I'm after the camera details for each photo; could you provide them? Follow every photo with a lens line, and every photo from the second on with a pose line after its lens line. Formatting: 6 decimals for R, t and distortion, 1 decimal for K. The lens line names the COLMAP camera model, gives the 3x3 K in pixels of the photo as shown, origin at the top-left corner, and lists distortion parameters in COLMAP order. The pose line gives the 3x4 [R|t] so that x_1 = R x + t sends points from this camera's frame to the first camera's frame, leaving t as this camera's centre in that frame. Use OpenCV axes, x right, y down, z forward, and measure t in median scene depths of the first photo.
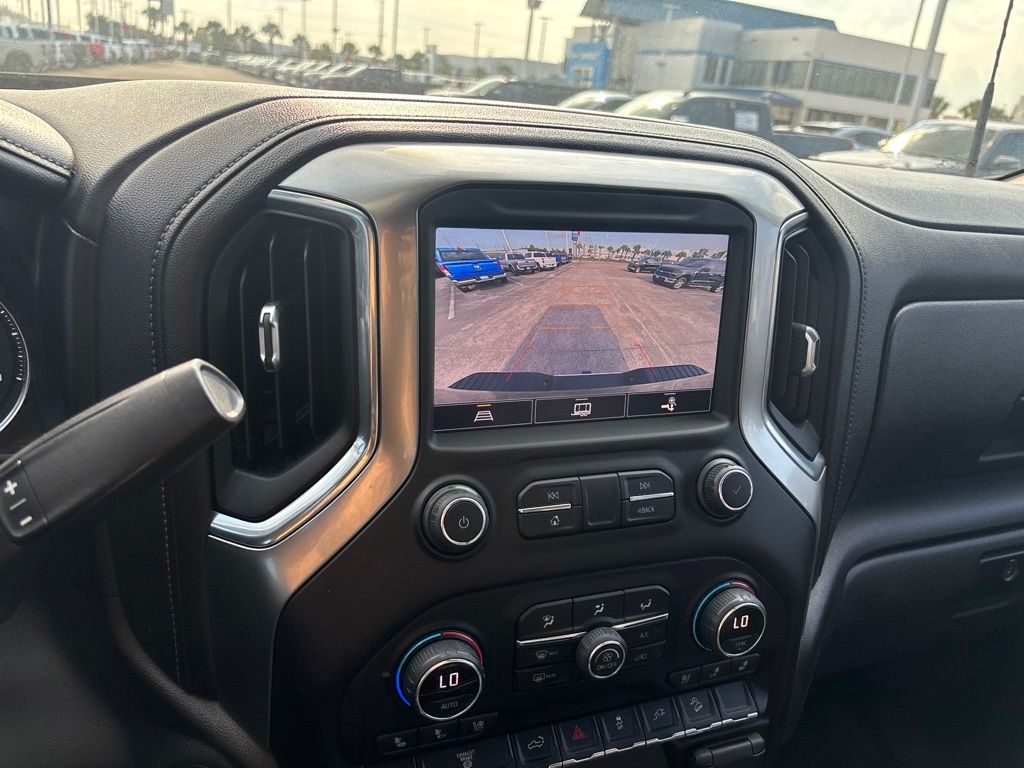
lens RADIAL K [[768.1, 0, 523.0], [0, 768.1, 390.0], [0, 0, 1]] dist [0.026315, -0.009450]
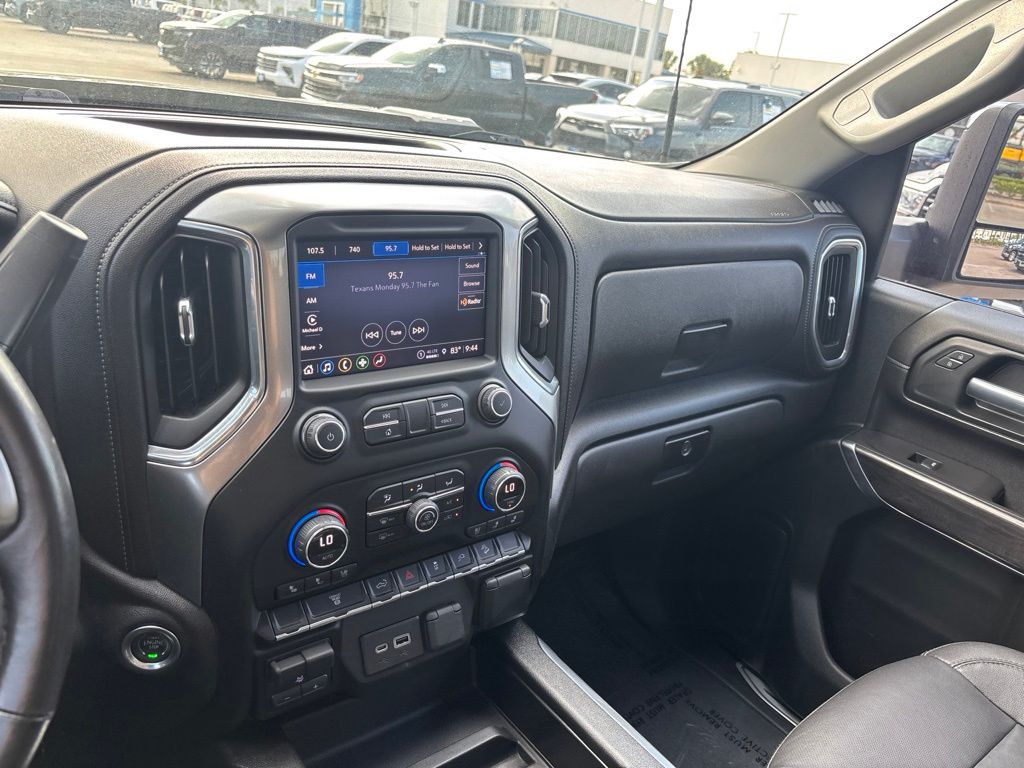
lens RADIAL K [[768.1, 0, 523.0], [0, 768.1, 390.0], [0, 0, 1]] dist [0.026315, -0.009450]
pose [[0.956508, -0.074967, 0.281908, -0.109468], [0.054970, 0.995421, 0.078196, -0.015412], [-0.286479, -0.059299, 0.956250, -0.459348]]
